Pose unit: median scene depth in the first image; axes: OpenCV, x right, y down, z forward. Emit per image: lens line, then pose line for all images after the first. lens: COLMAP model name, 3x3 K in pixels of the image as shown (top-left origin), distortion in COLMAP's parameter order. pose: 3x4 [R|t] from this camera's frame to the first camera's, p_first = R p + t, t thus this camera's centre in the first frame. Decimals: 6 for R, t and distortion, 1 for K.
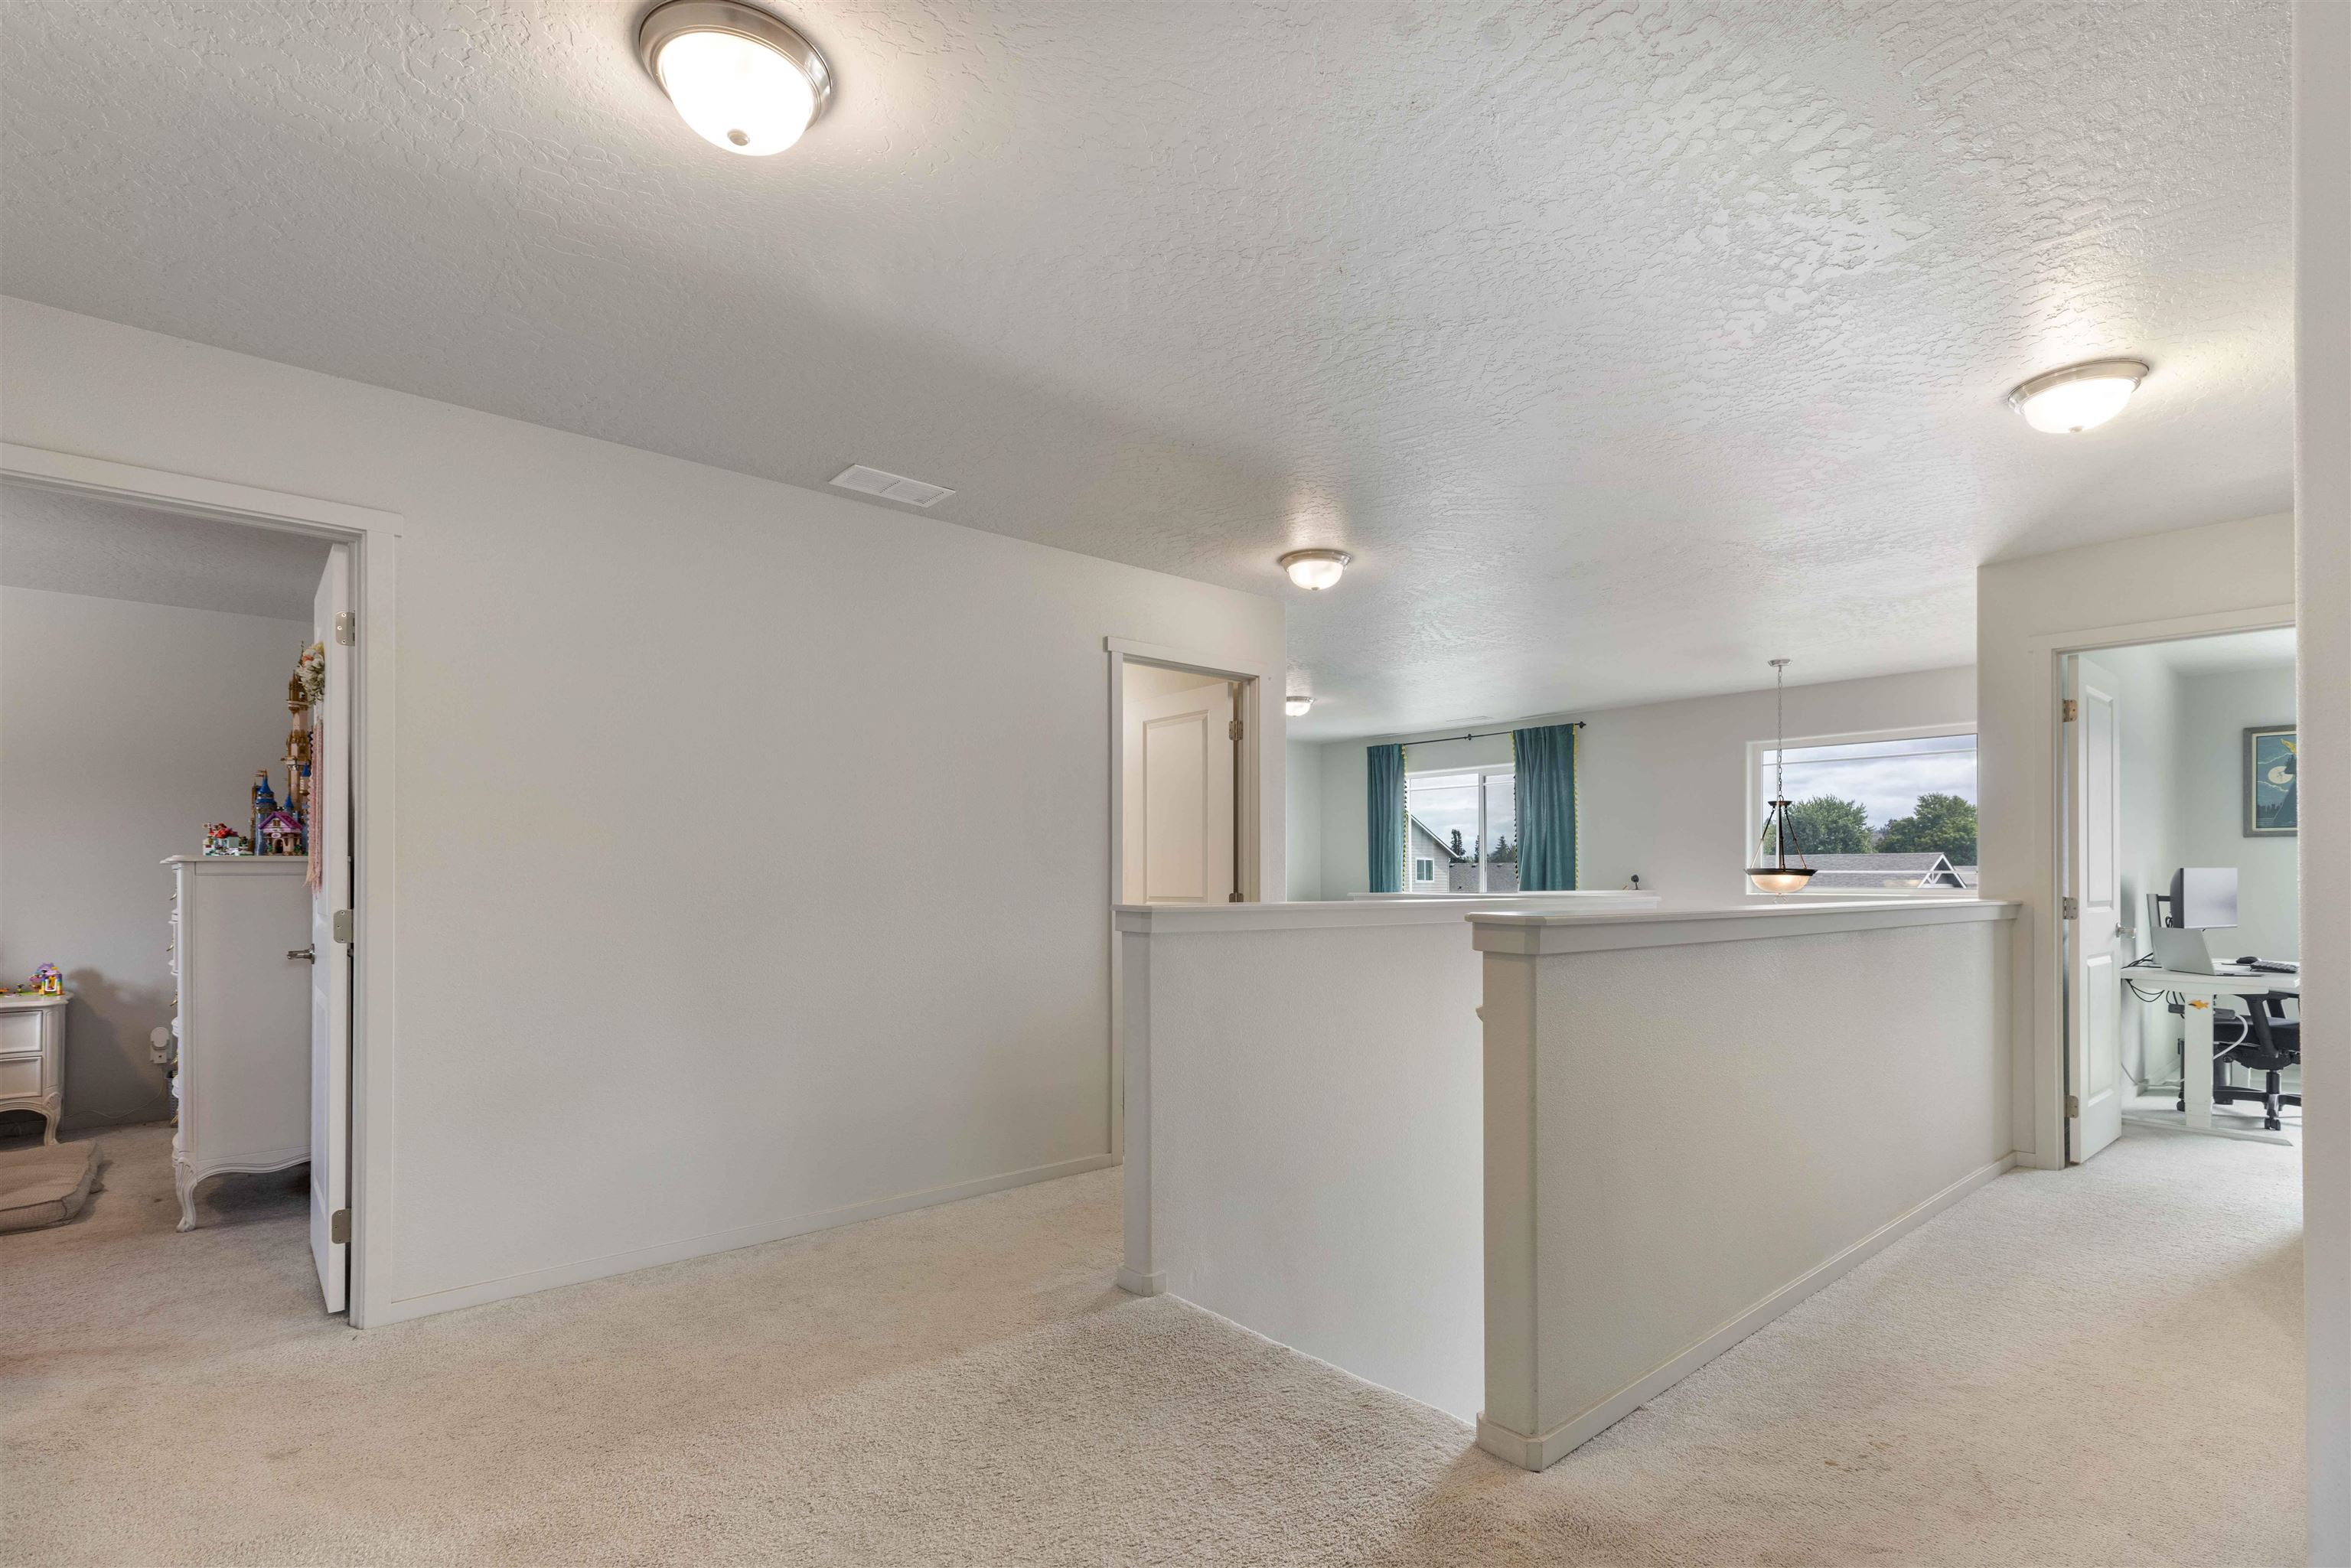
lens RADIAL K [[1098.2, 0, 1182.0], [0, 1098.2, 875.1], [0, 0, 1]] dist [0.001293, 0.000006]
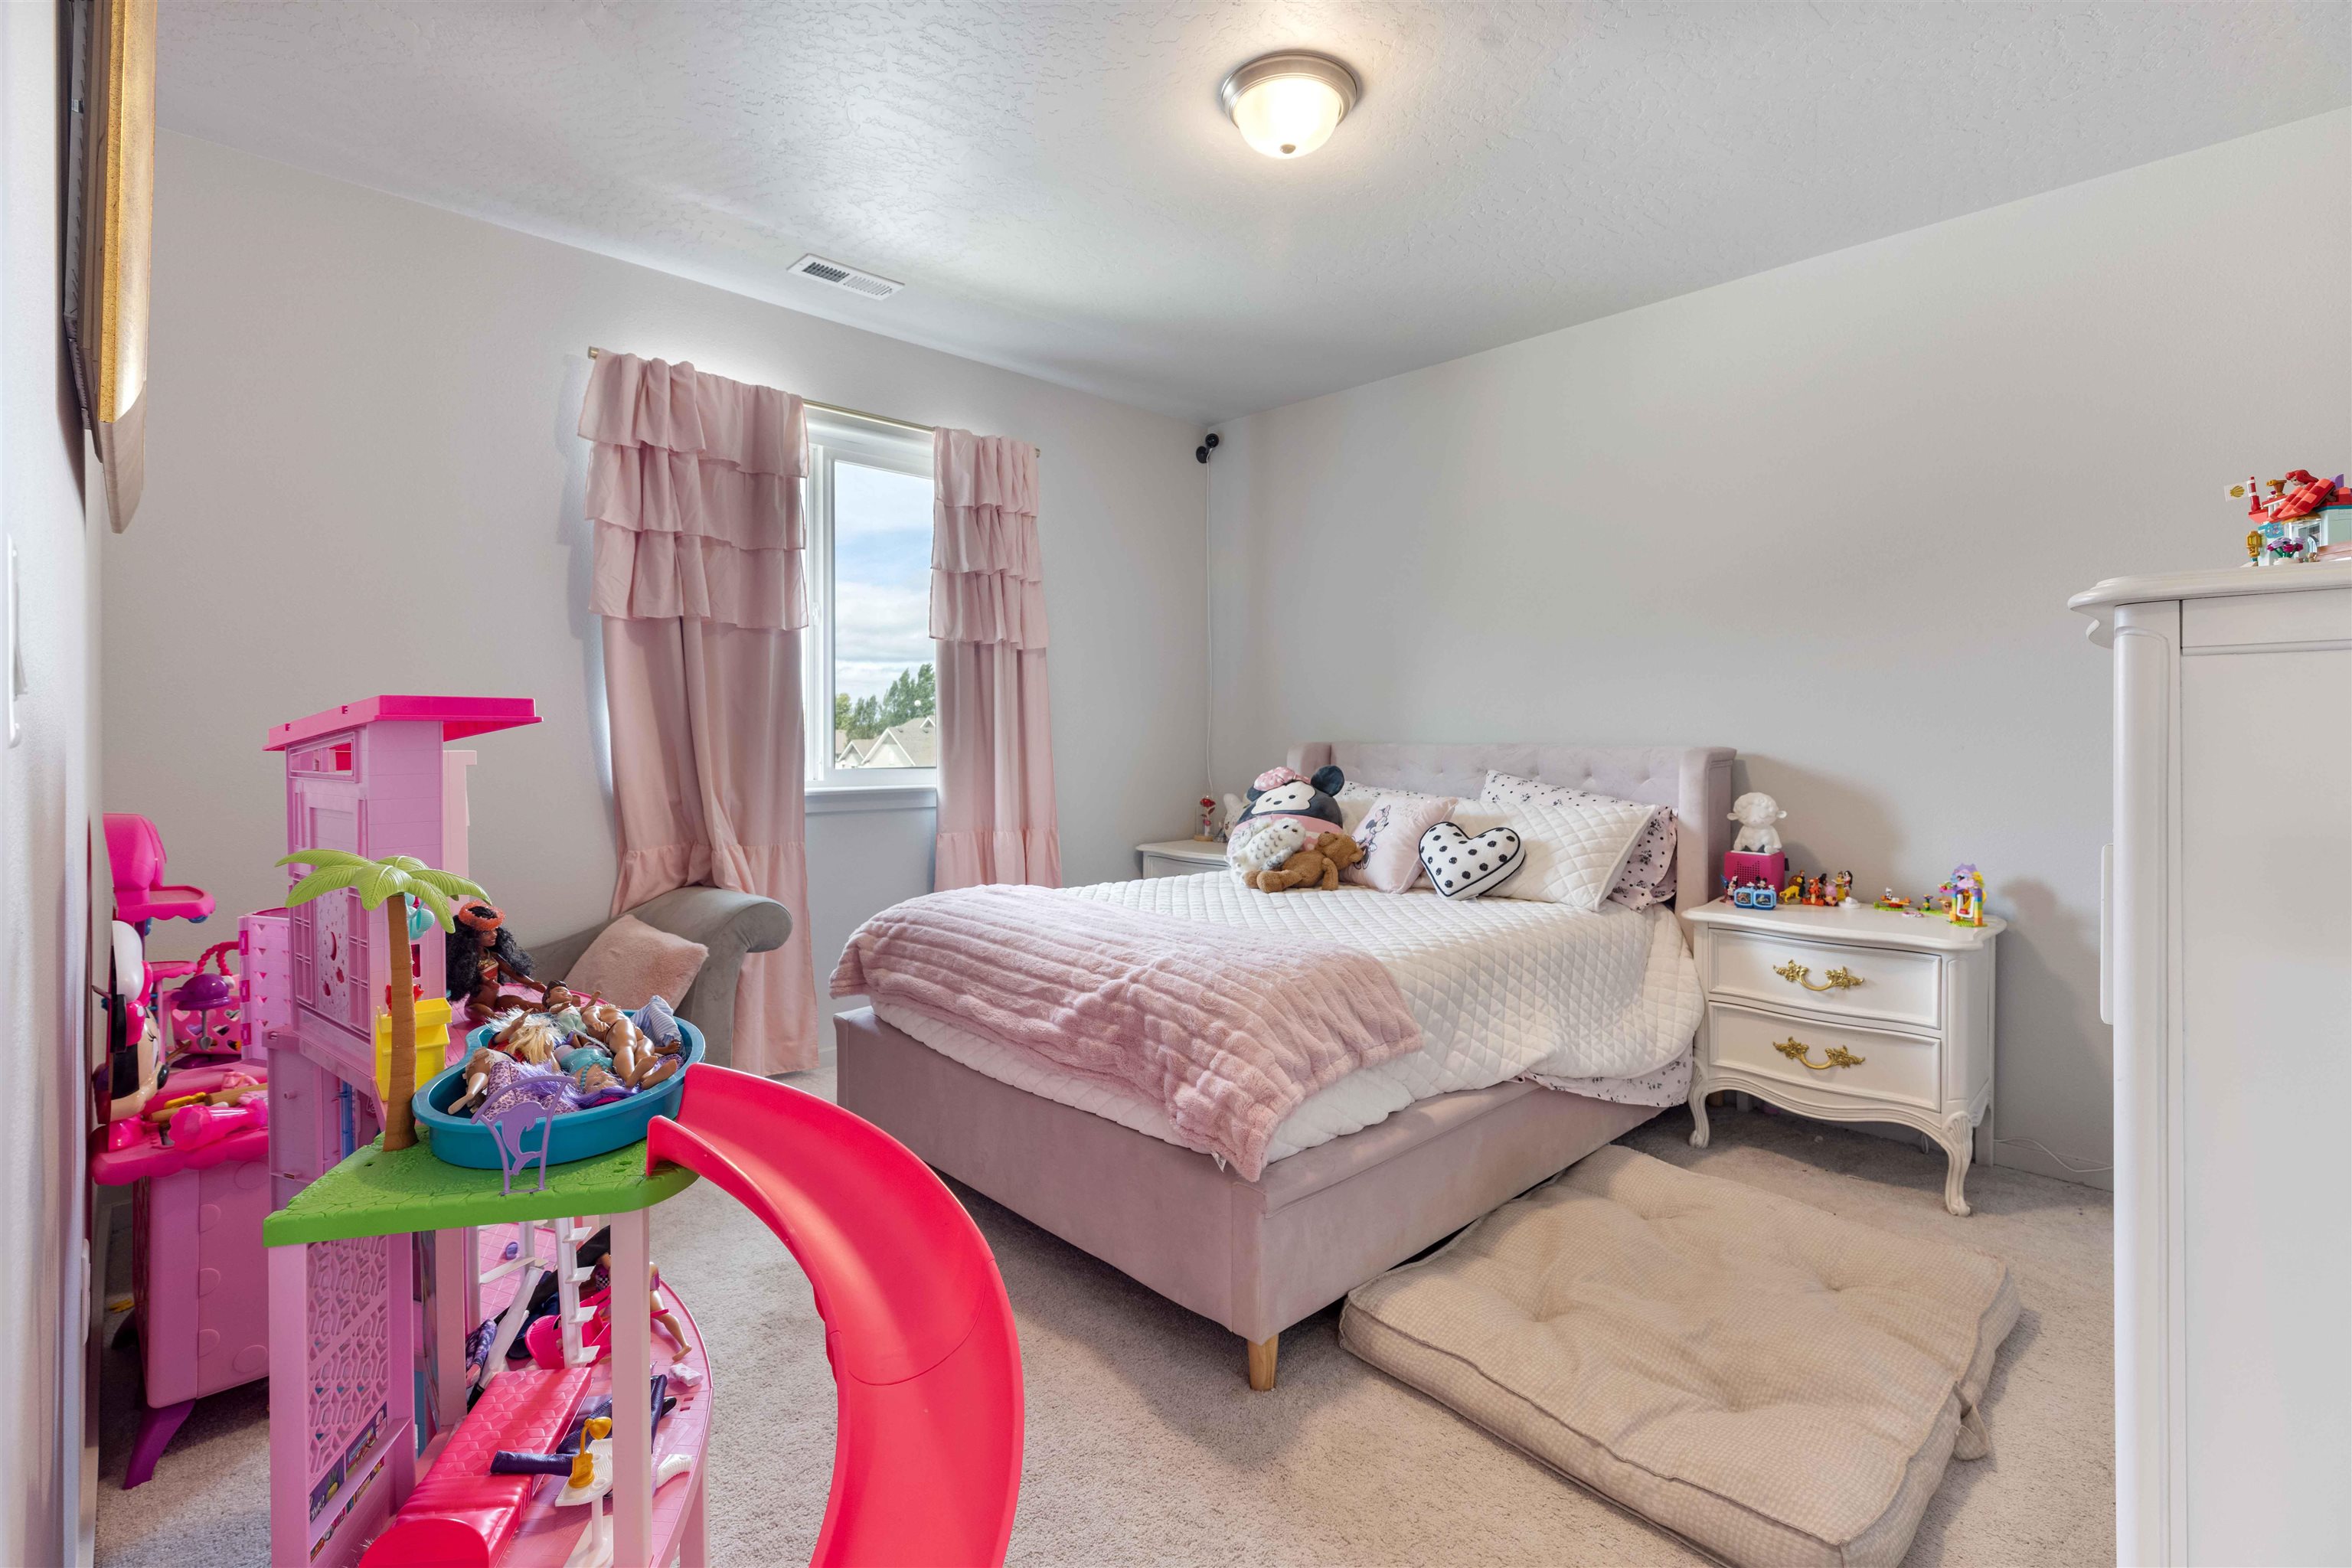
lens RADIAL K [[1074.8, 0, 1193.1], [0, 1074.8, 745.9], [0, 0, 1]] dist [0.000020, -0.000643]
pose [[0.058283, 0.002244, -0.998298, -0.525401], [0.004210, 0.999988, 0.002494, 0.015905], [0.998291, -0.004348, 0.058273, 0.598977]]
